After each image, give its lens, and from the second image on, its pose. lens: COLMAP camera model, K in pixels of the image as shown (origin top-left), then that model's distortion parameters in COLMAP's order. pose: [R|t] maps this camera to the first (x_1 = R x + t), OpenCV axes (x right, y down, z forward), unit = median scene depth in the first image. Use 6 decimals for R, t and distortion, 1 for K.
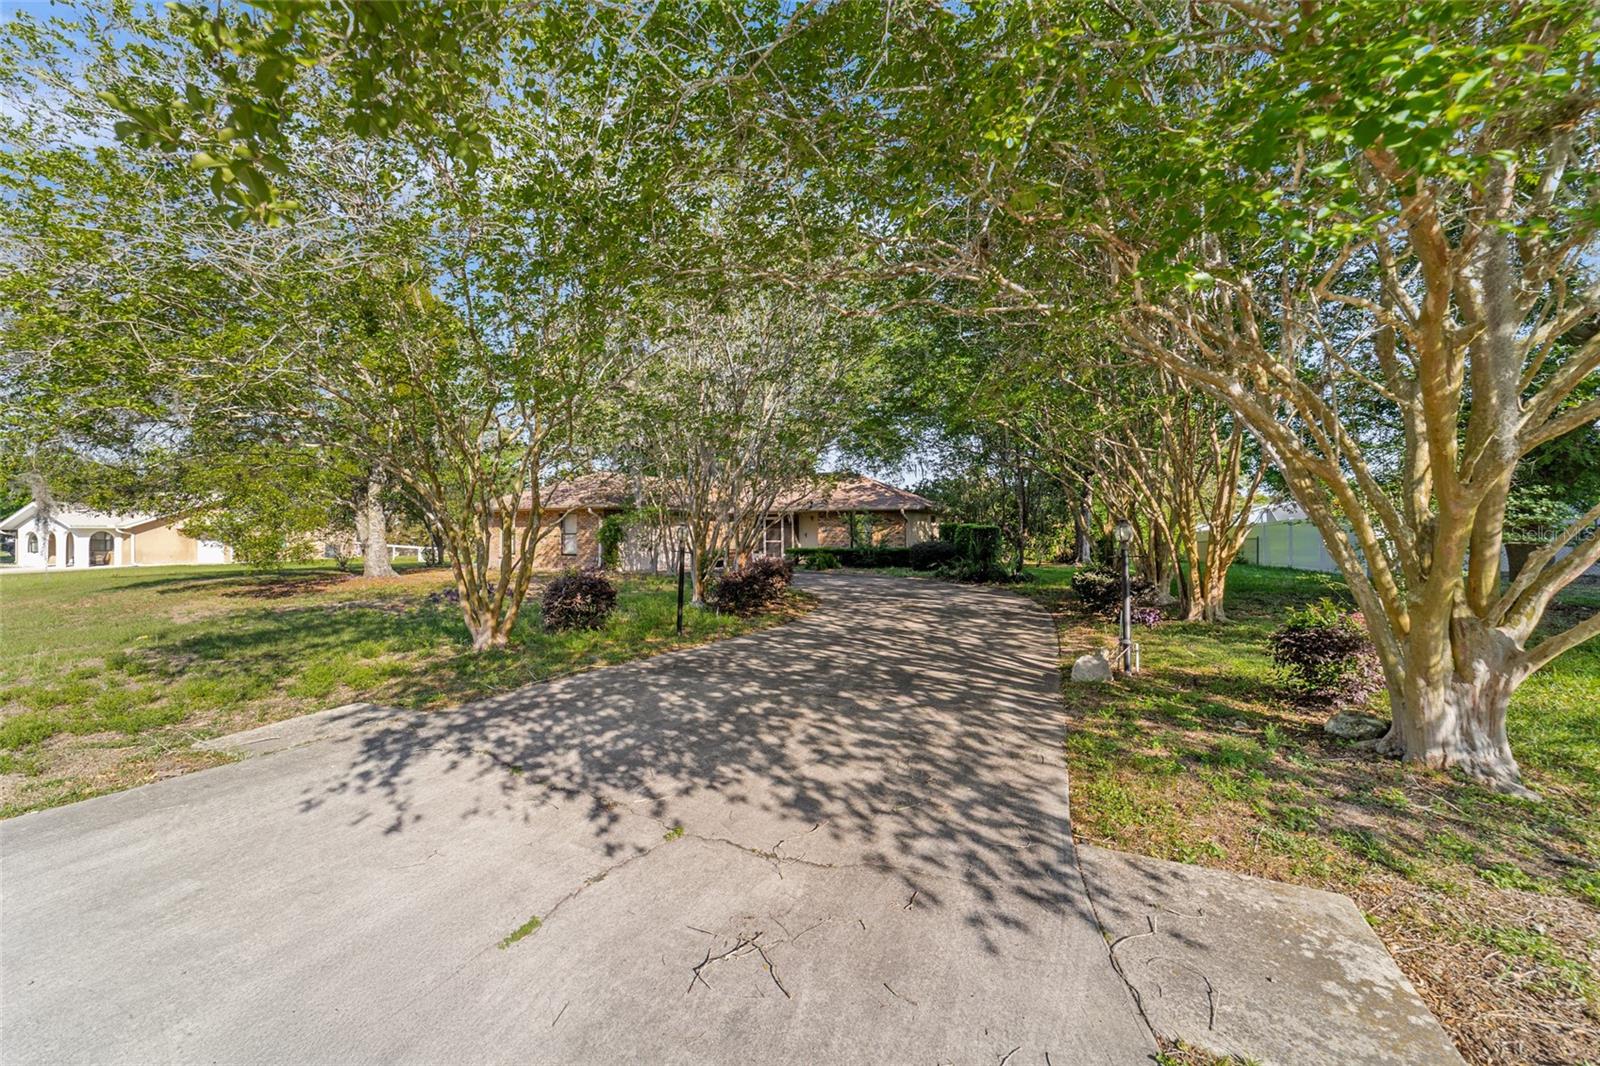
lens RADIAL K [[617.7, 0, 797.7], [0, 617.7, 532.8], [0, 0, 1]] dist [-0.013815, 0.007192]
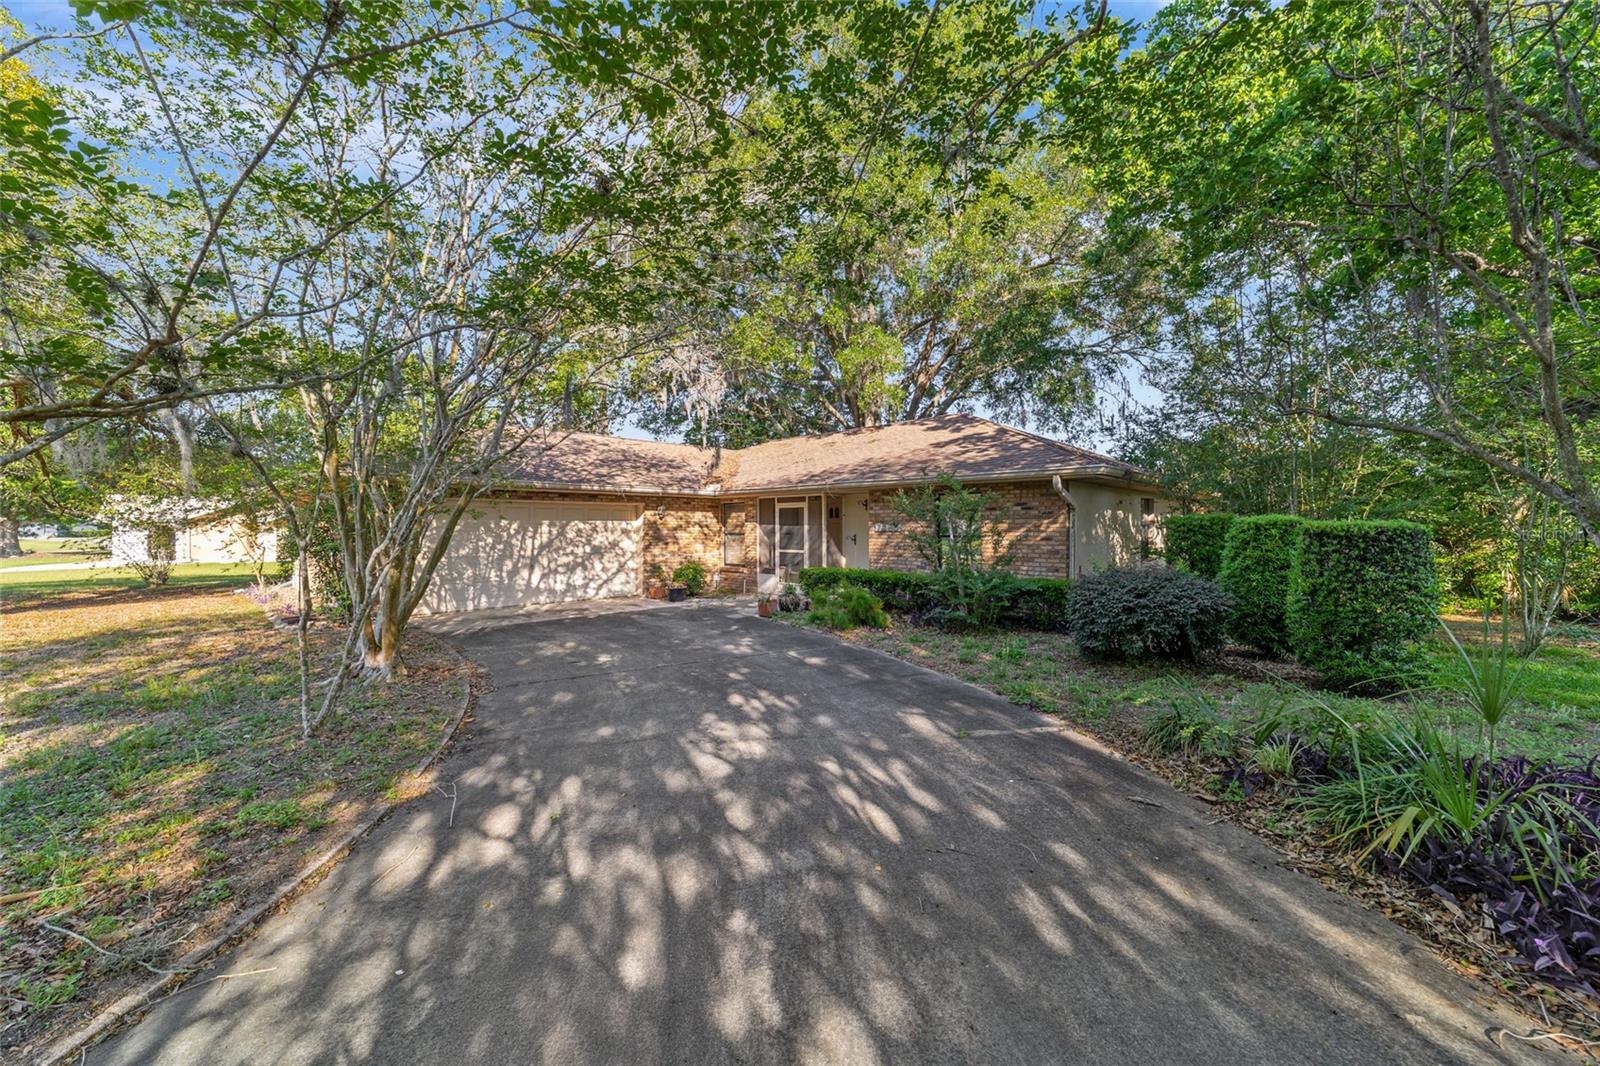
lens RADIAL K [[617.7, 0, 804.1], [0, 617.7, 523.5], [0, 0, 1]] dist [-0.013815, 0.007192]
pose [[0.957307, 0.009332, -0.288924, 0.120943], [-0.011531, 0.999916, -0.005910, -0.005946], [0.288844, 0.008989, 0.957334, 0.552818]]
